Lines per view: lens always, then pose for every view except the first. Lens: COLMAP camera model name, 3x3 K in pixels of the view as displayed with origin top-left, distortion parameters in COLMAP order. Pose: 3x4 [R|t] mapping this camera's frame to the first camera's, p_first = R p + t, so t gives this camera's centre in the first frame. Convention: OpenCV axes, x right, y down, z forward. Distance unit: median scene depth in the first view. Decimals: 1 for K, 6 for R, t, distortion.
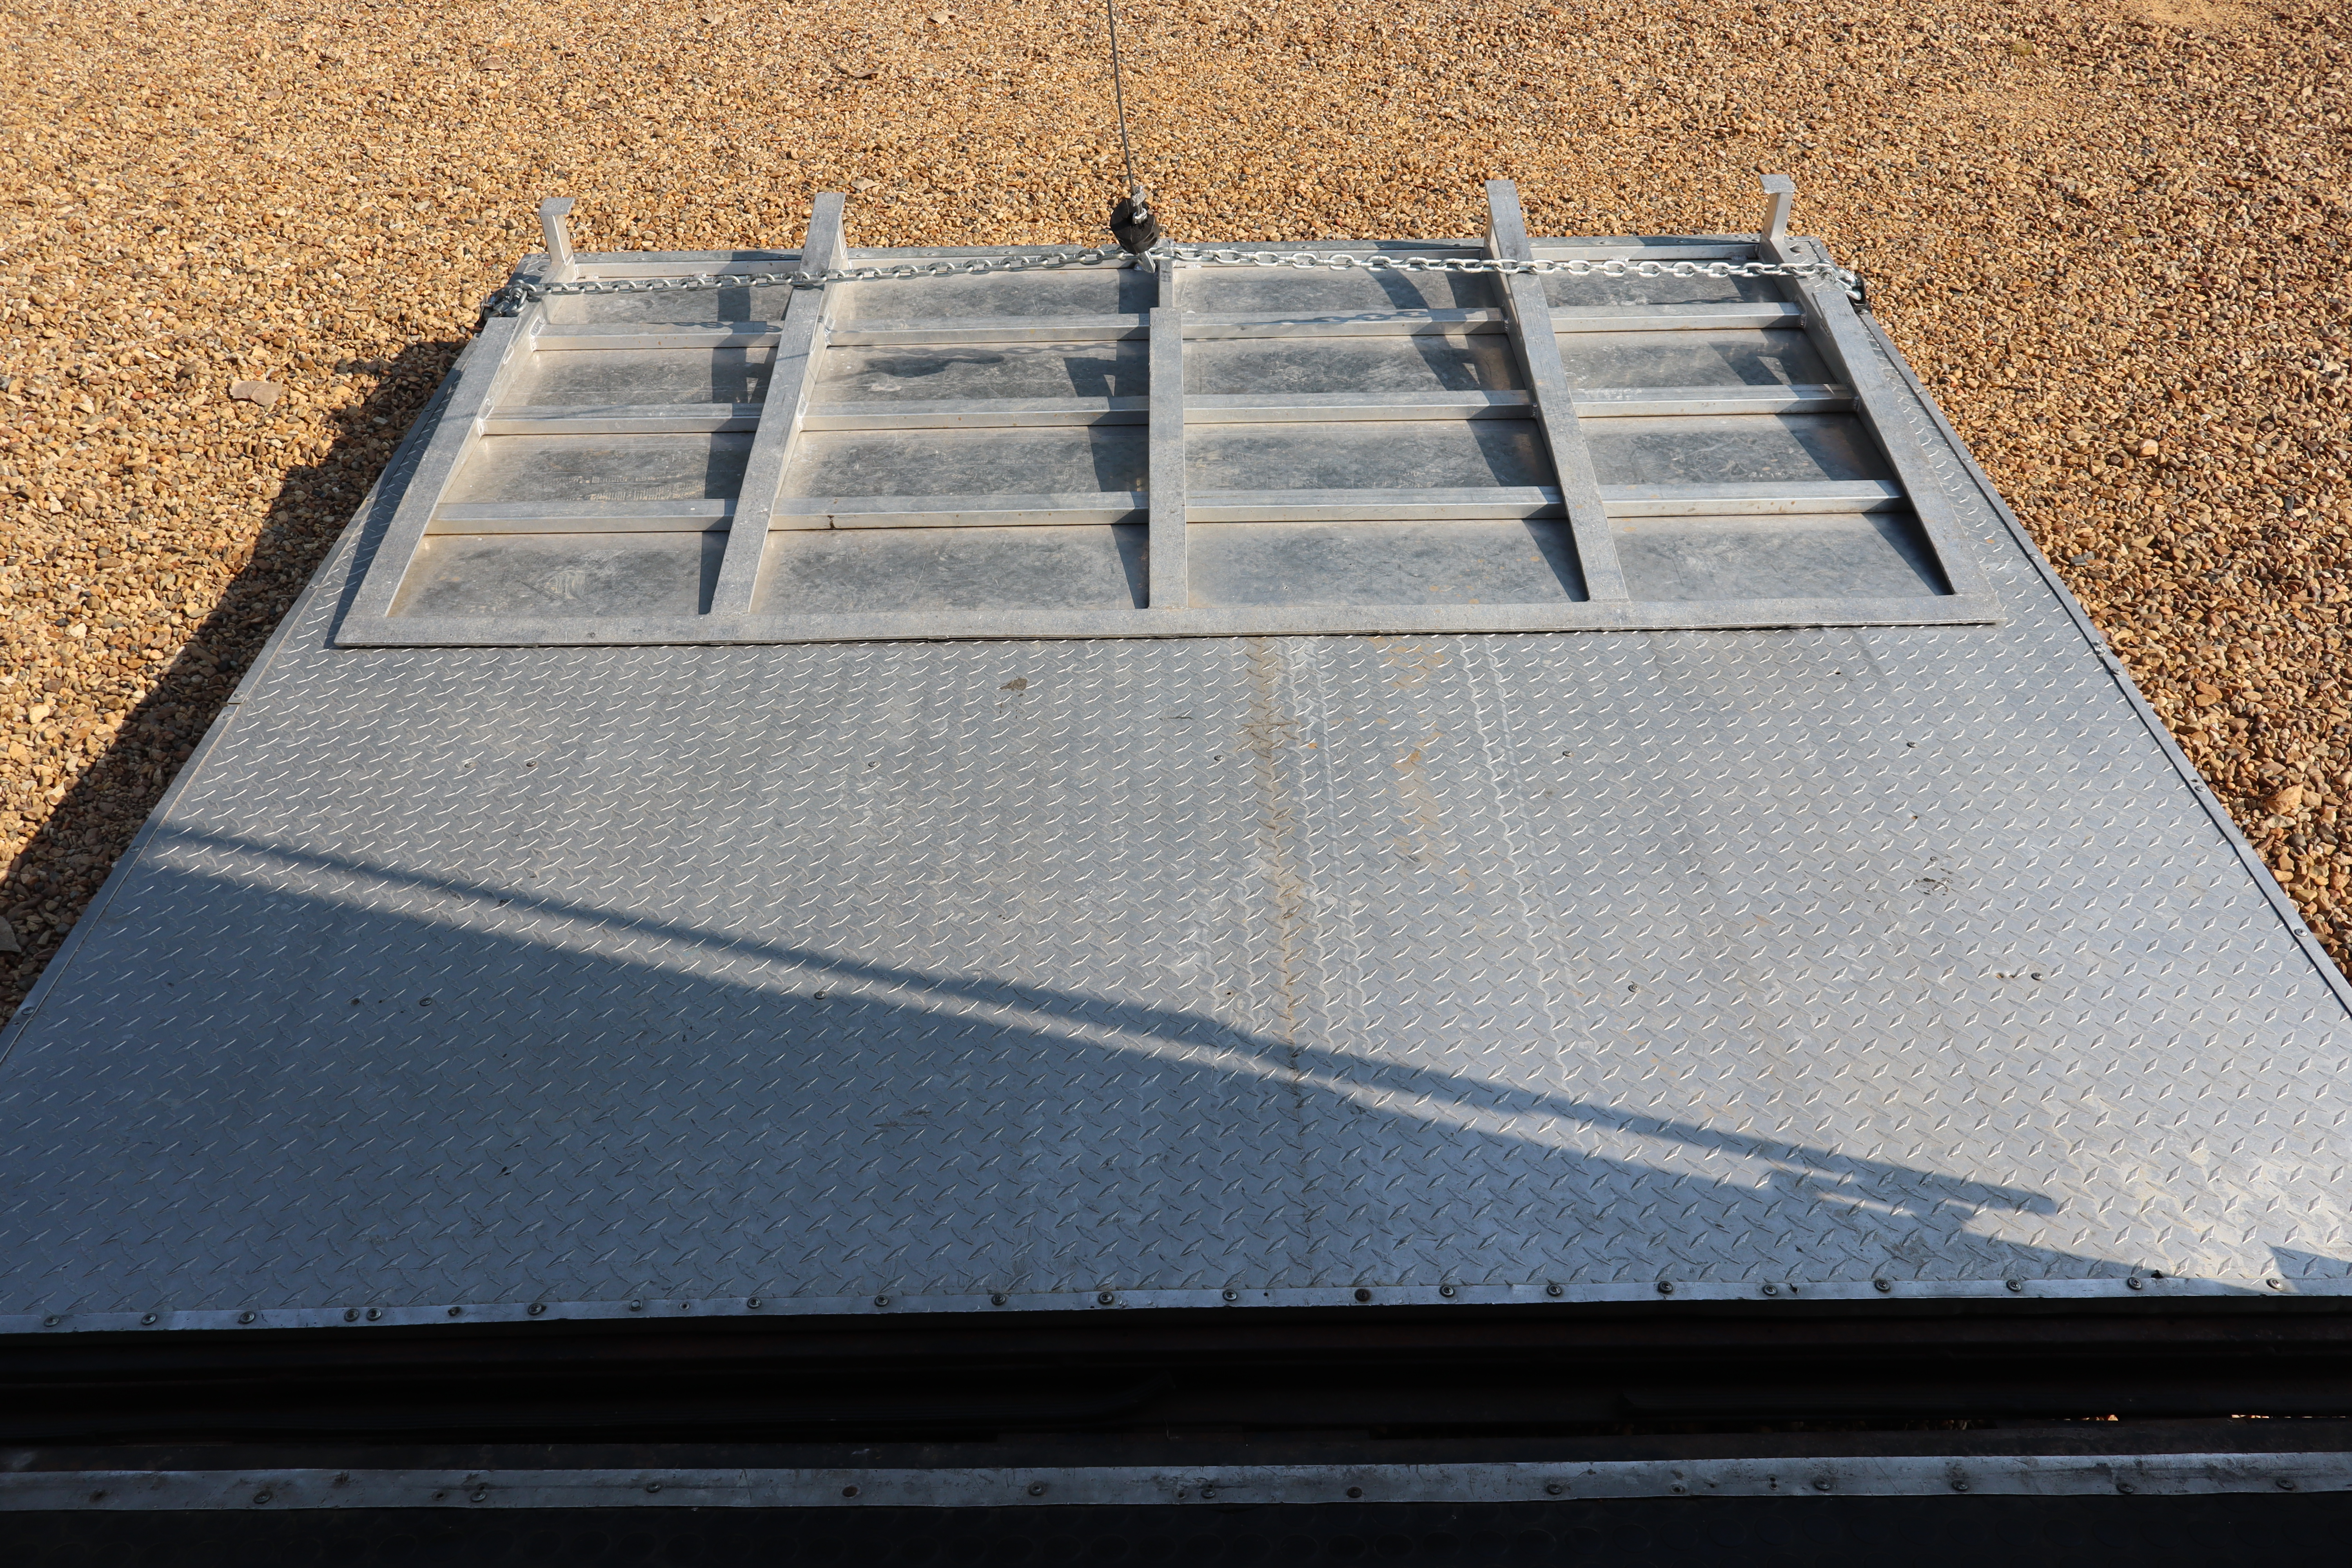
lens RADIAL K [[1926.9, 0, 1176.0], [0, 1926.9, 784.0], [0, 0, 1]] dist [-0.031498, 0.007322]
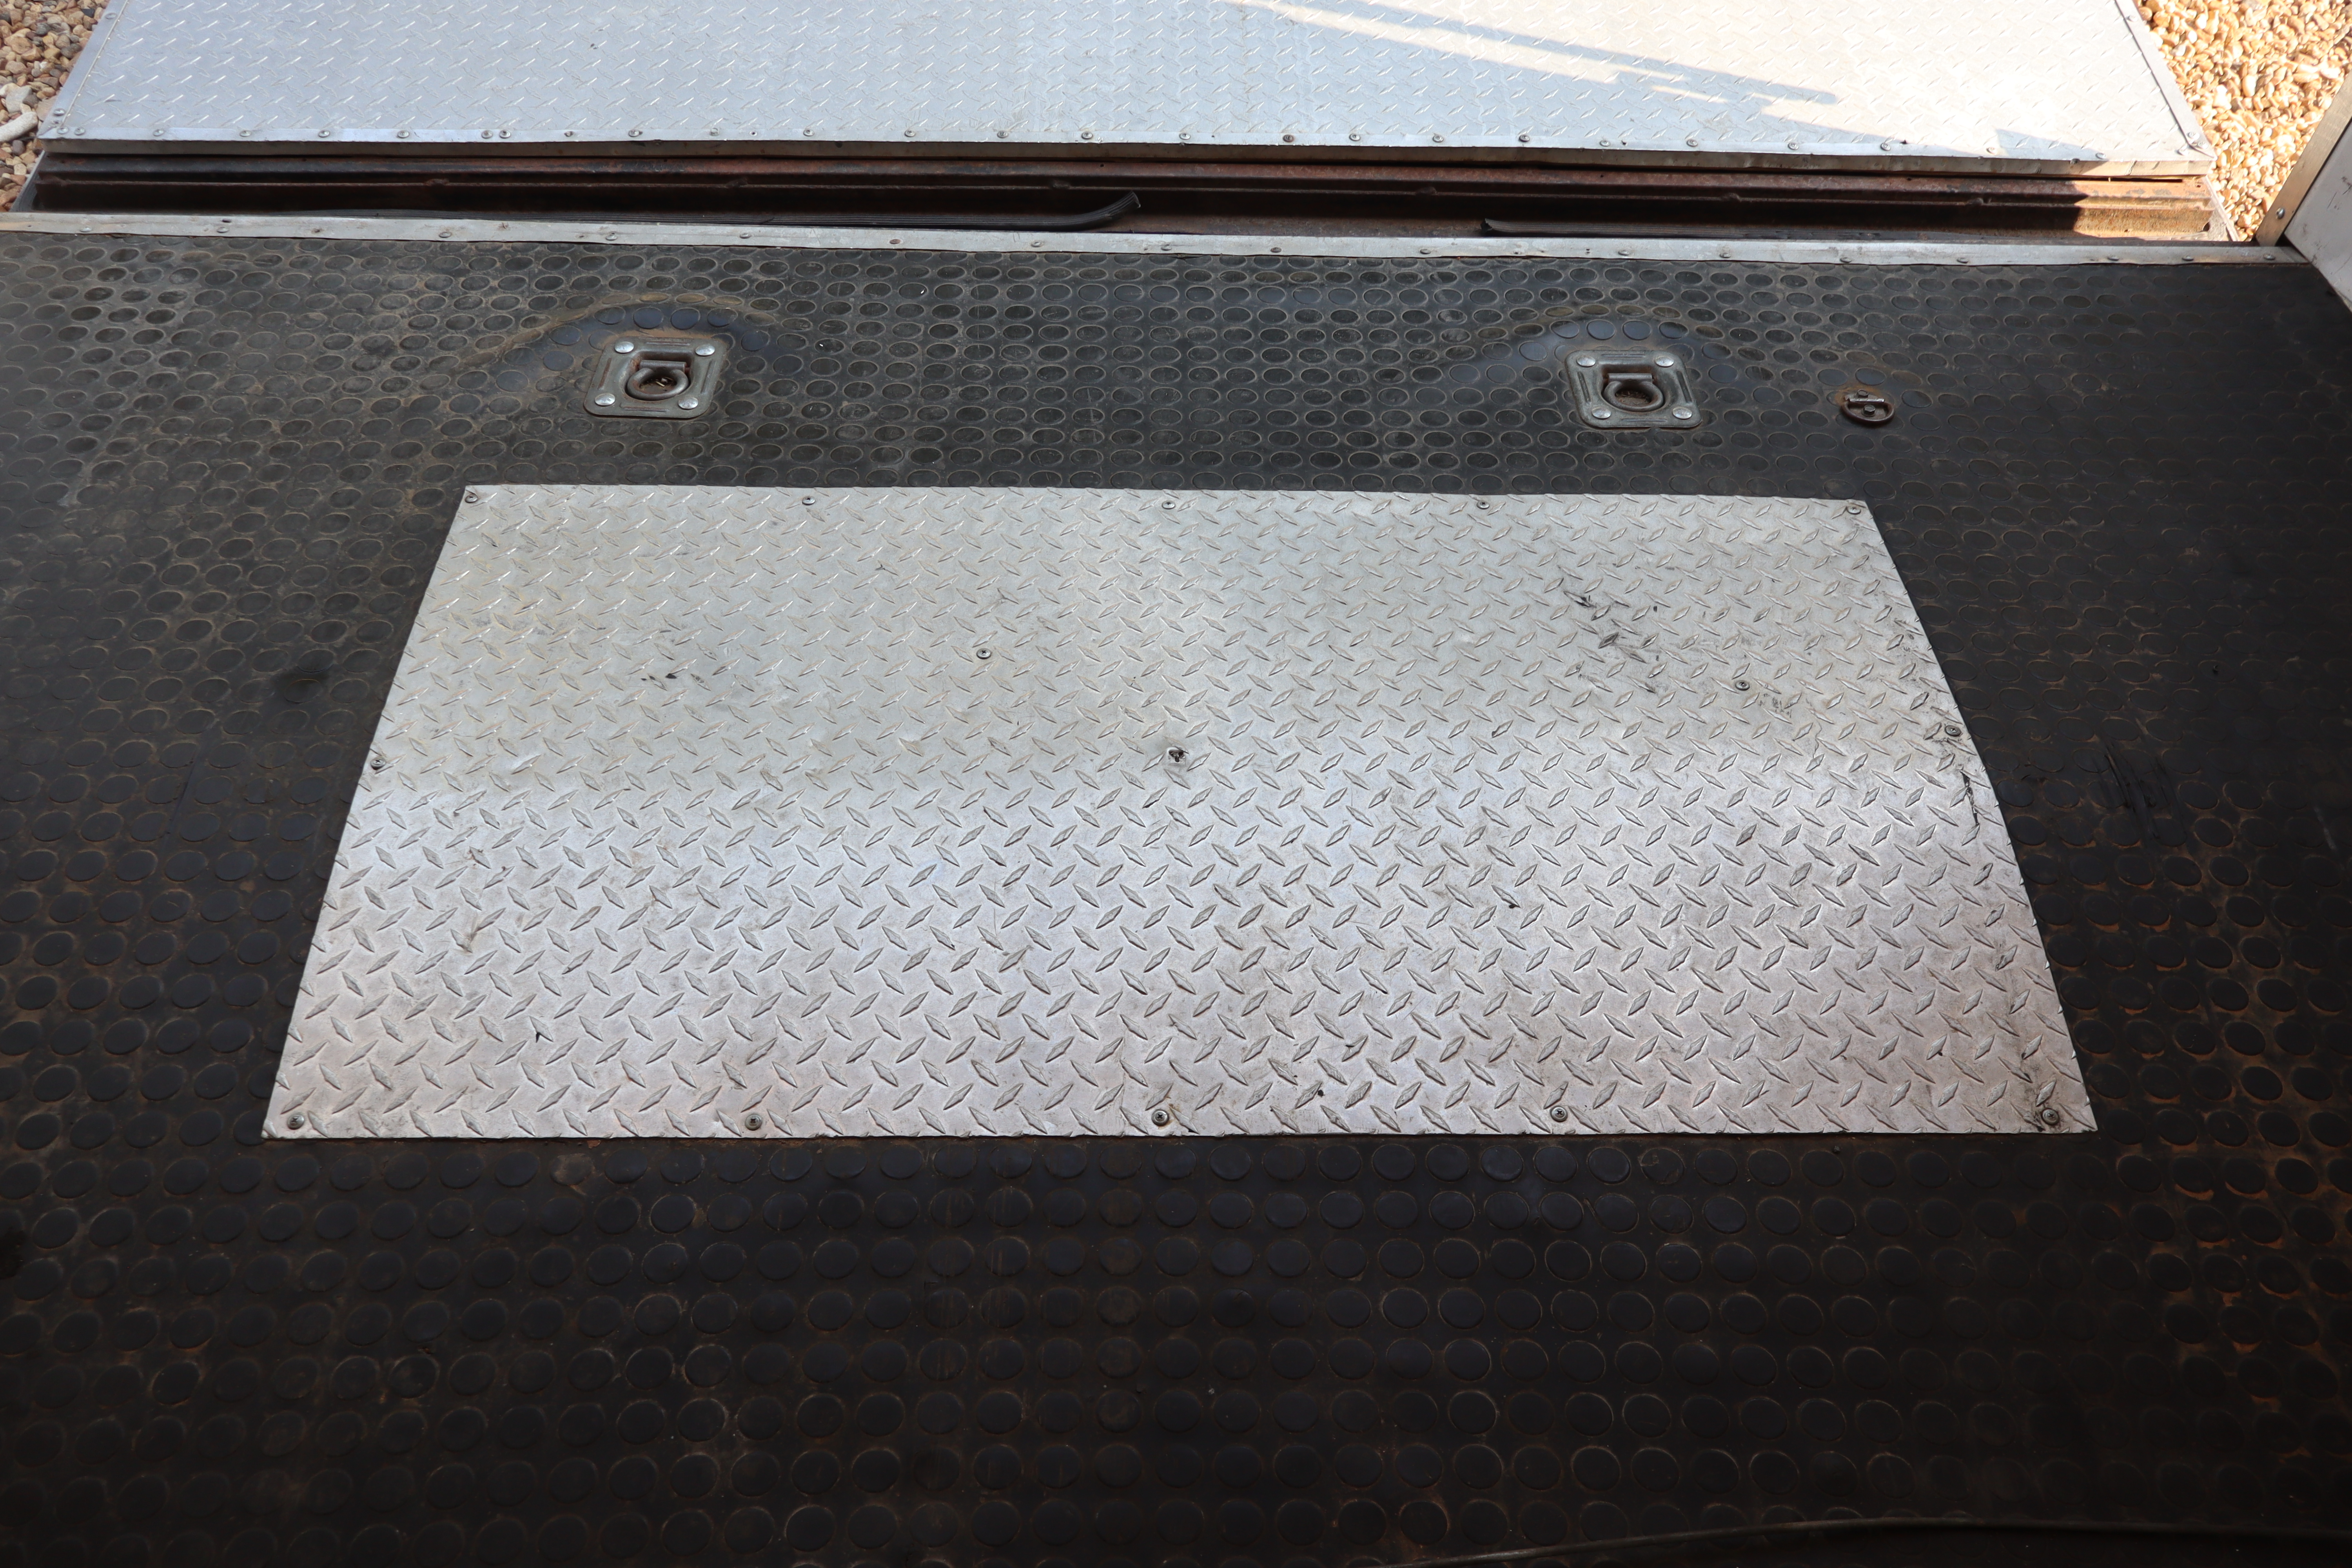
lens RADIAL K [[1926.9, 0, 1176.0], [0, 1926.9, 784.0], [0, 0, 1]] dist [-0.031498, 0.007322]
pose [[0.999099, 0.018380, 0.038258, -0.017770], [-0.029717, 0.946508, 0.321309, 0.255536], [-0.030306, -0.322156, 0.946201, -0.331470]]
